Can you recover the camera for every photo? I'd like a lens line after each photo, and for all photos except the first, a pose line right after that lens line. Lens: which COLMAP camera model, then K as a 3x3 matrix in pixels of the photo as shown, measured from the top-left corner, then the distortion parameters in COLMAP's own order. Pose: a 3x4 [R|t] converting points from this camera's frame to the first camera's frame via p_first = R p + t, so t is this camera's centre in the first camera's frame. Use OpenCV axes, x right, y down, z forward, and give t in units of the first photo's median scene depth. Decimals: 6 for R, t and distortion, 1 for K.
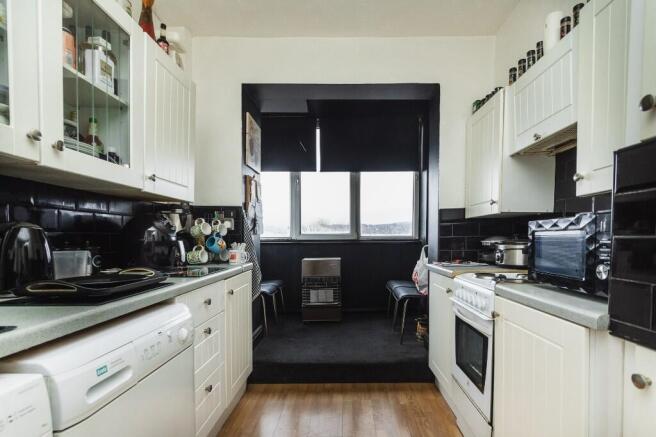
lens RADIAL K [[300.2, 0, 330.0], [0, 300.2, 247.9], [0, 0, 1]] dist [0.002265, 0.000294]
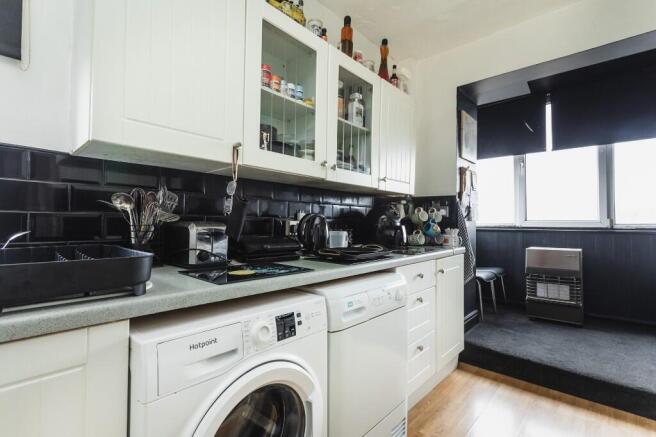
lens RADIAL K [[305.0, 0, 323.0], [0, 305.0, 217.0], [0, 0, 1]] dist [-0.001446, 0.000073]
pose [[0.727925, -0.005696, -0.685633, 0.129736], [-0.031941, 0.998598, -0.042207, 0.004249], [0.684913, 0.052623, 0.726722, -0.158279]]
